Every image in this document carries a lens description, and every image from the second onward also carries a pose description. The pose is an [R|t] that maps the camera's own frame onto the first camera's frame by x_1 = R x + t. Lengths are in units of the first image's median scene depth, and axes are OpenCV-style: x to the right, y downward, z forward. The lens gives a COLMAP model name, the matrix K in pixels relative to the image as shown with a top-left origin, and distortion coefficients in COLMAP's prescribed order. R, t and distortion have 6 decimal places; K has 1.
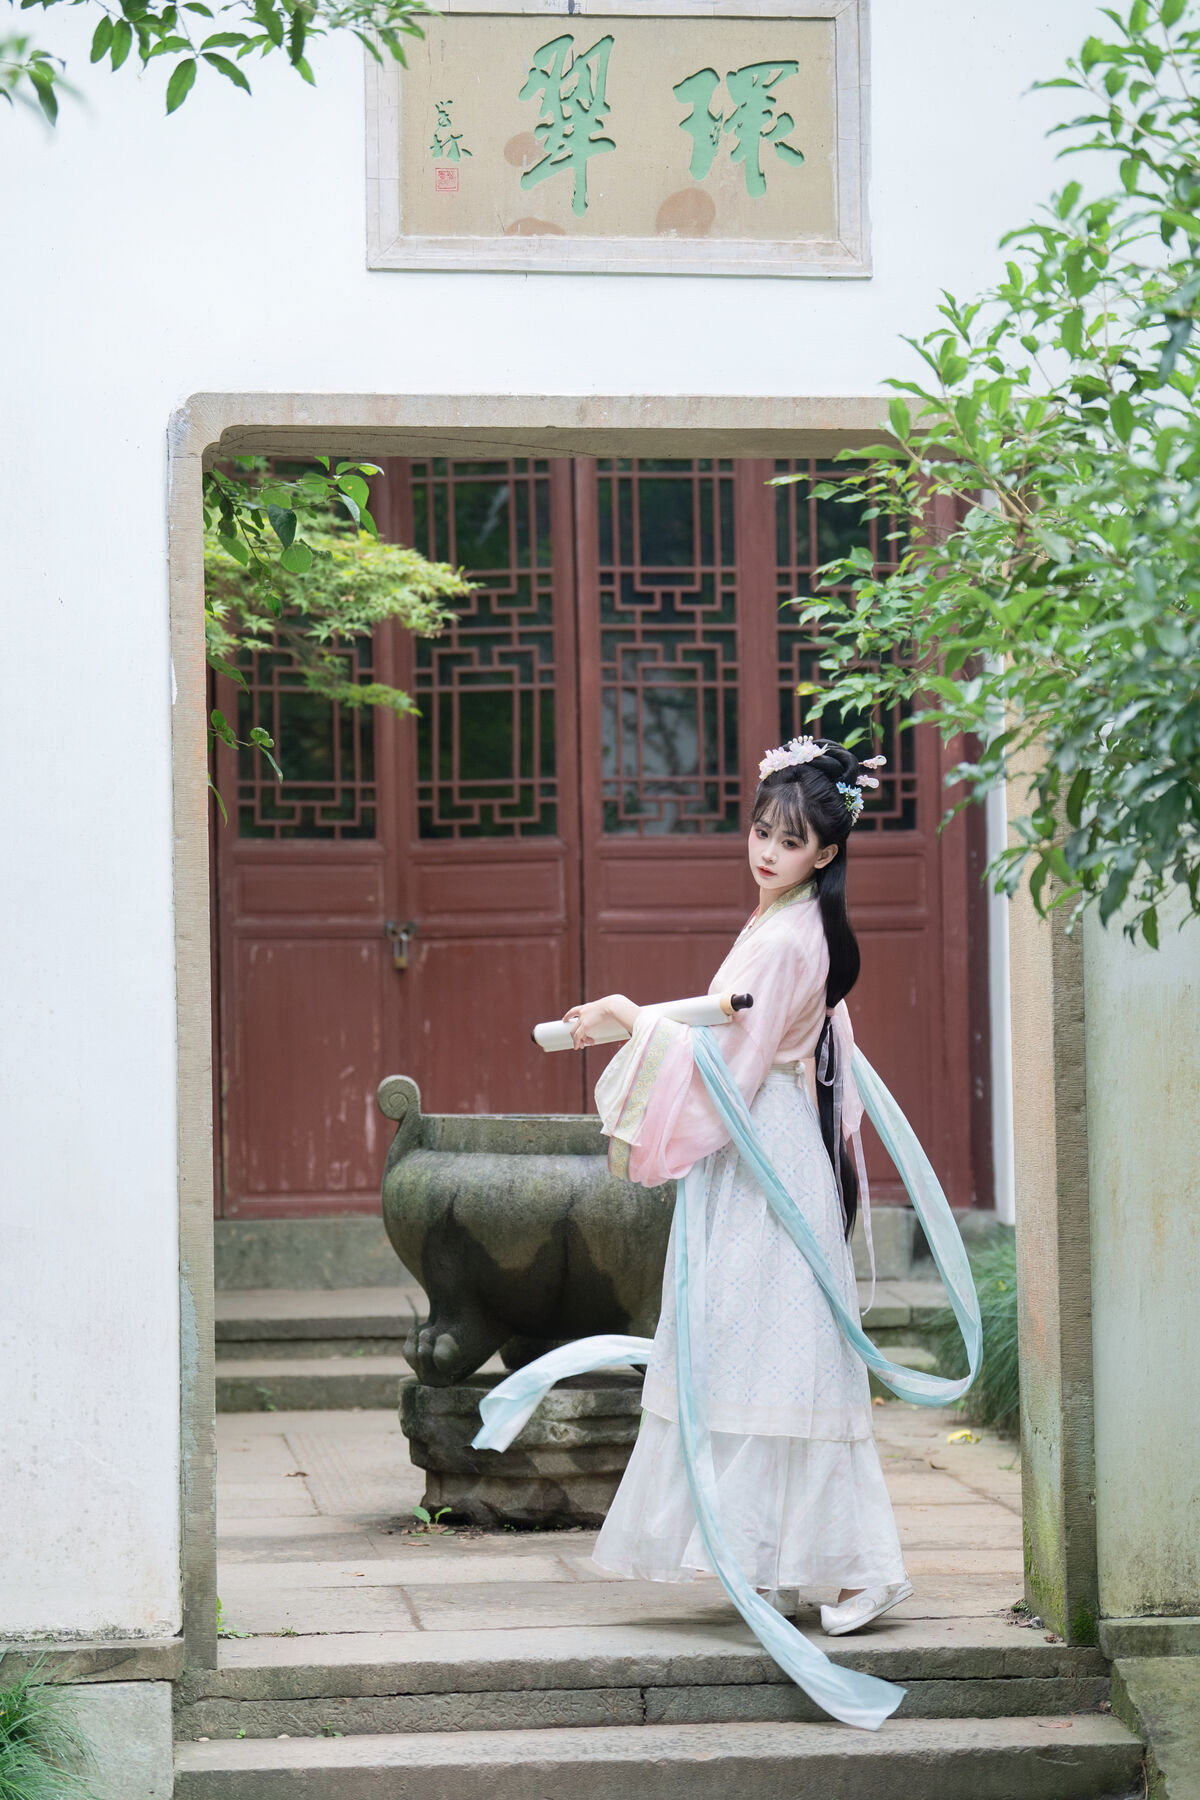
lens RADIAL K [[4545.2, 0, 600.0], [0, 4545.2, 900.0], [0, 0, 1]] dist [0.038021, 0.637357]
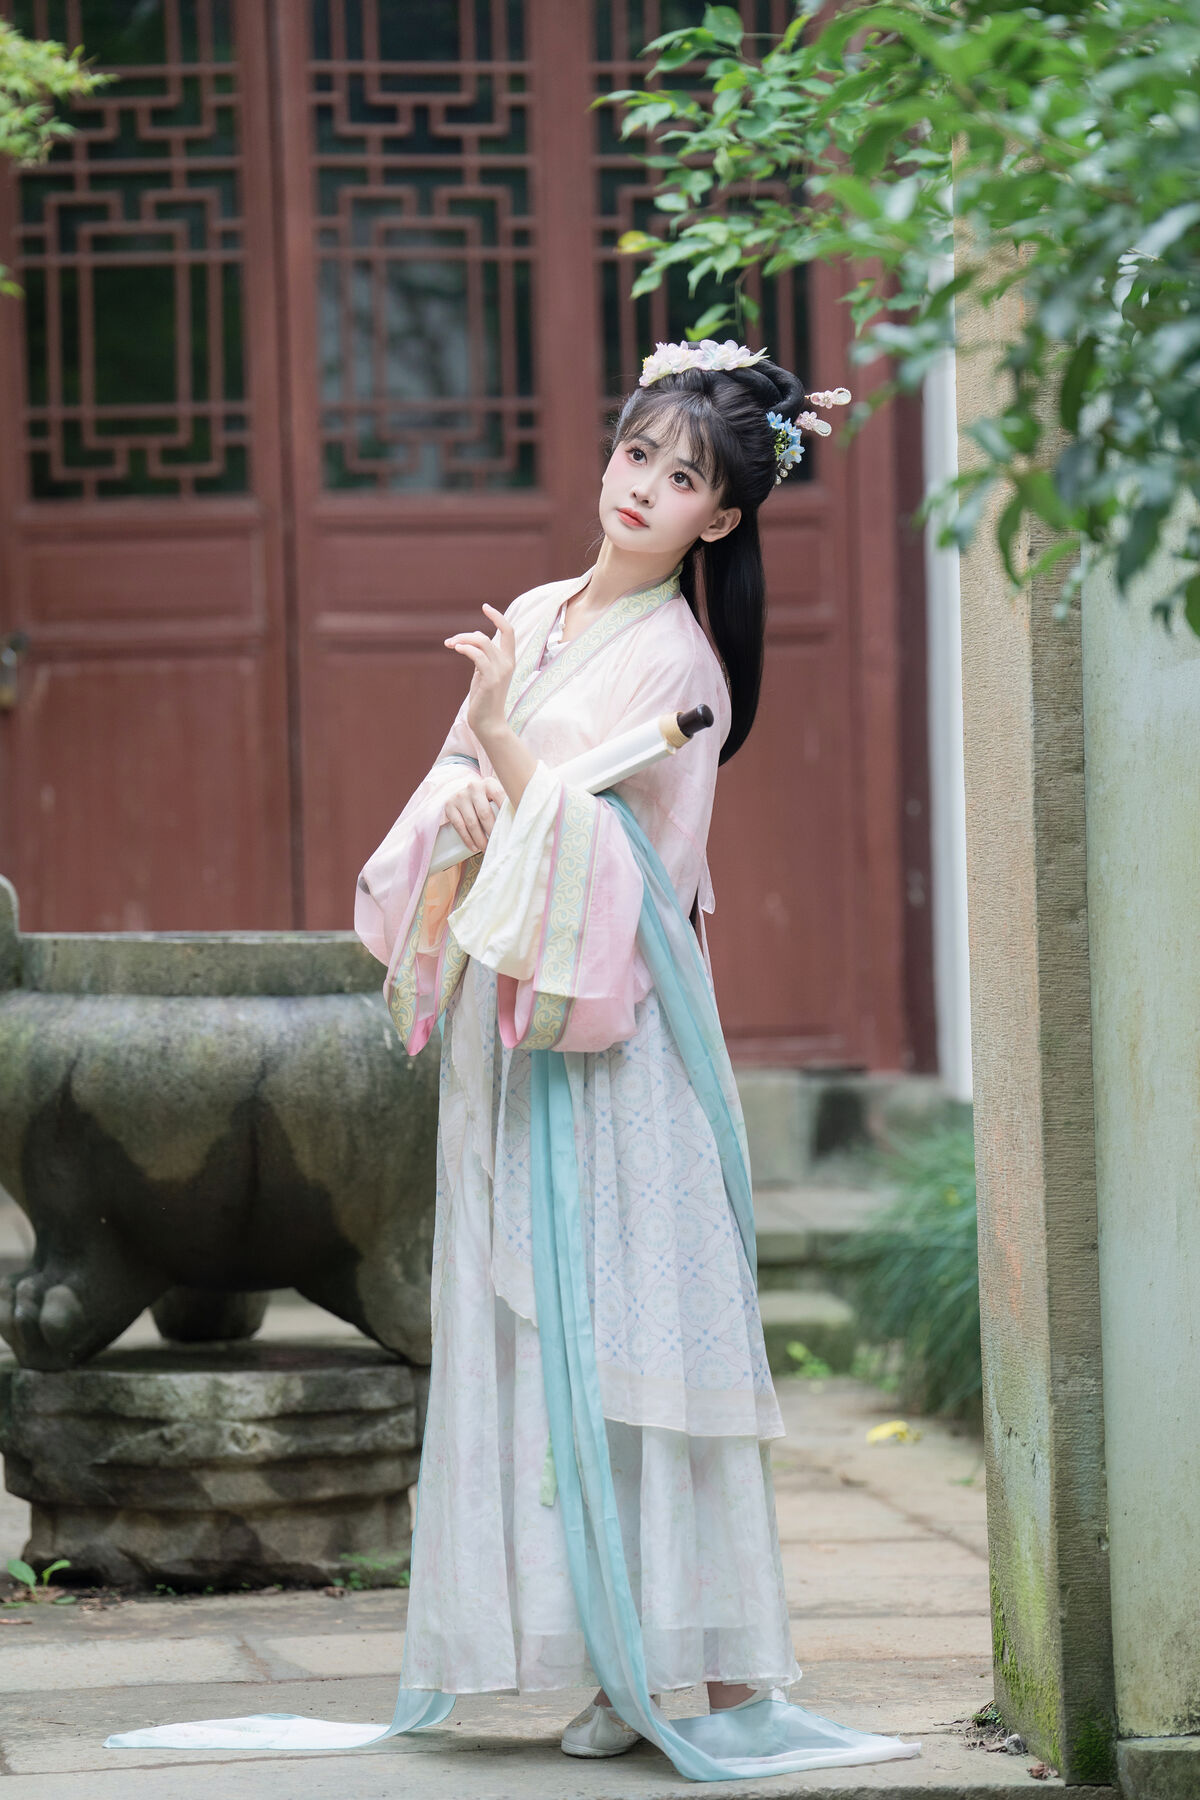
lens RADIAL K [[6824.0, 0, 600.0], [0, 6824.0, 900.0], [0, 0, 1]] dist [0.830634, 0.226609]
pose [[0.999289, -0.008394, 0.036760, 0.005546], [0.006859, 0.999107, 0.041684, 0.004062], [-0.037077, -0.041402, 0.998454, 0.061563]]
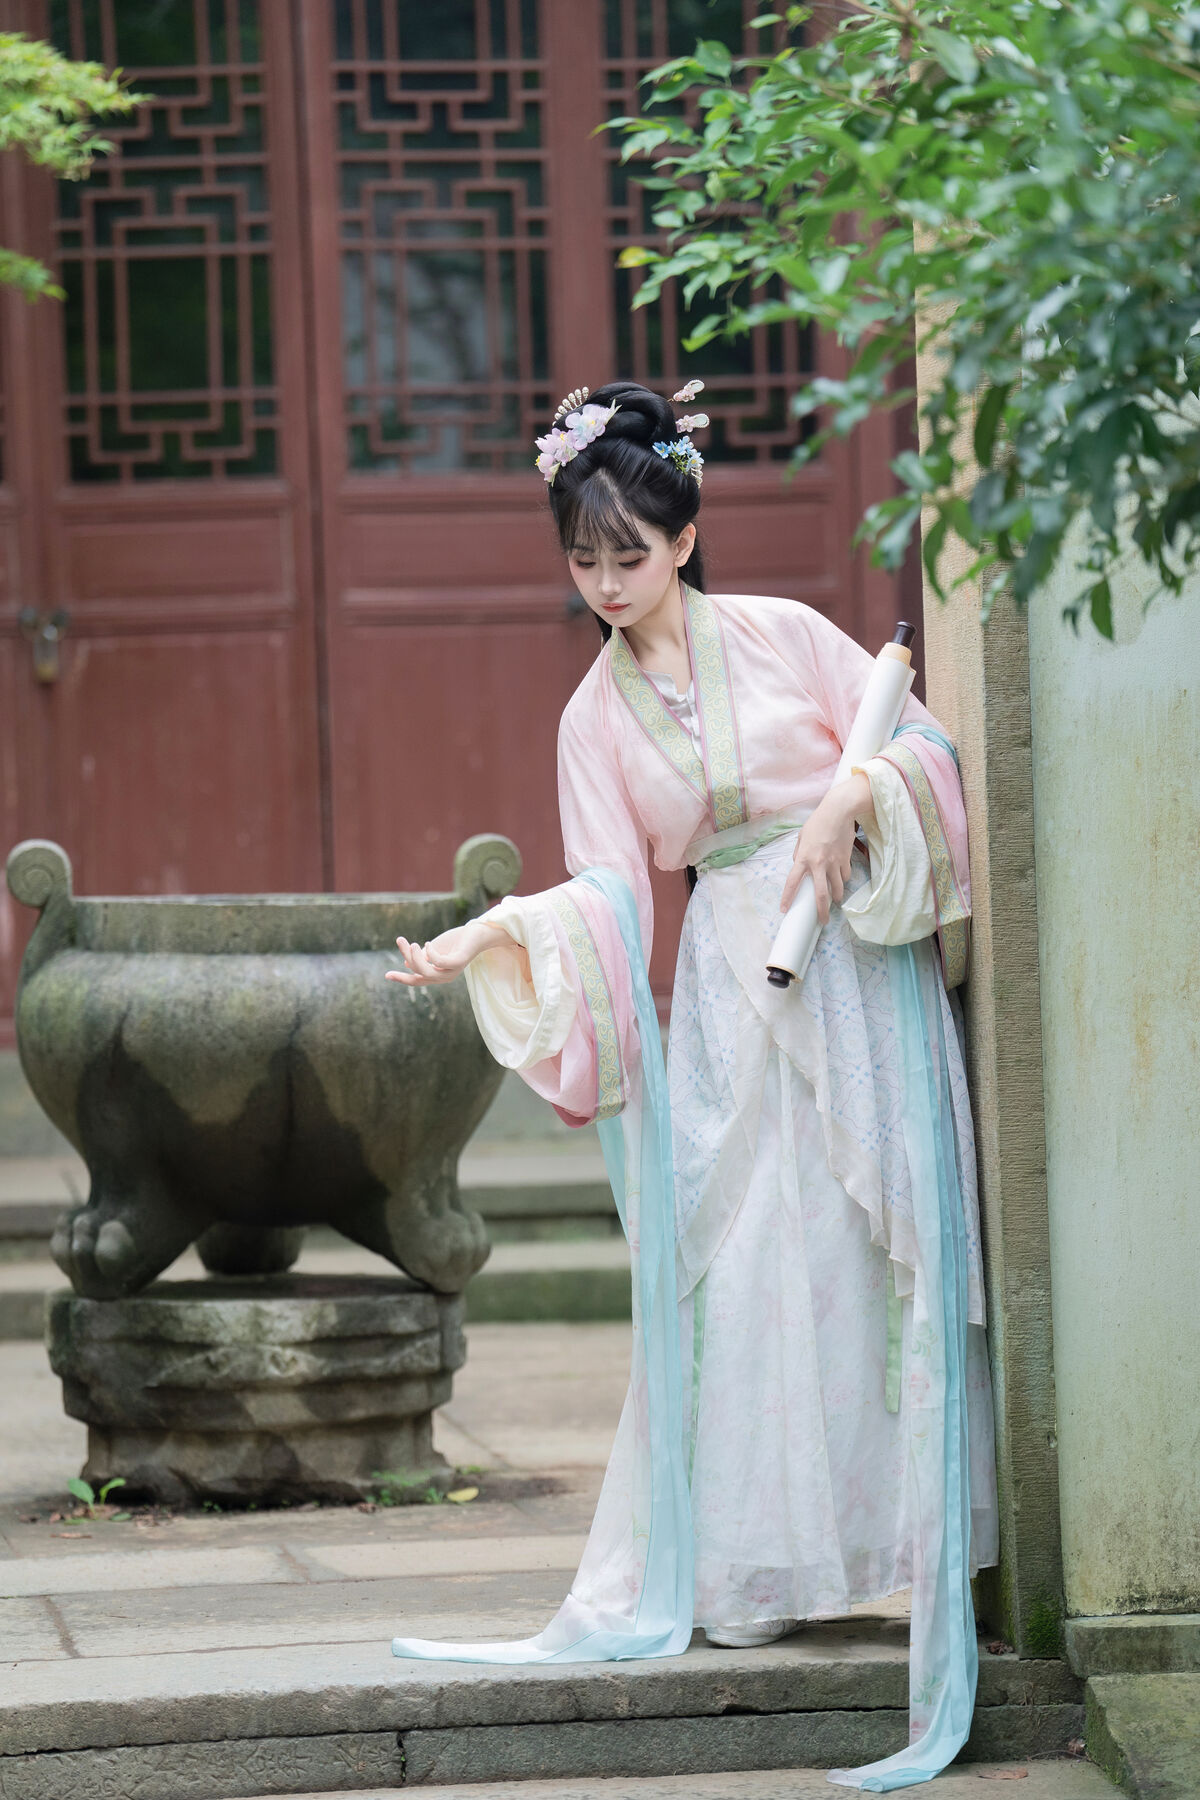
lens RADIAL K [[7016.6, 0, 591.4], [0, 7016.6, 880.1], [0, 0, 1]] dist [1.111851, -4.428524]
pose [[0.999424, -0.015497, 0.030190, 0.006148], [0.014135, 0.998896, 0.044793, -0.001377], [-0.030850, -0.044340, 0.998540, -0.050710]]
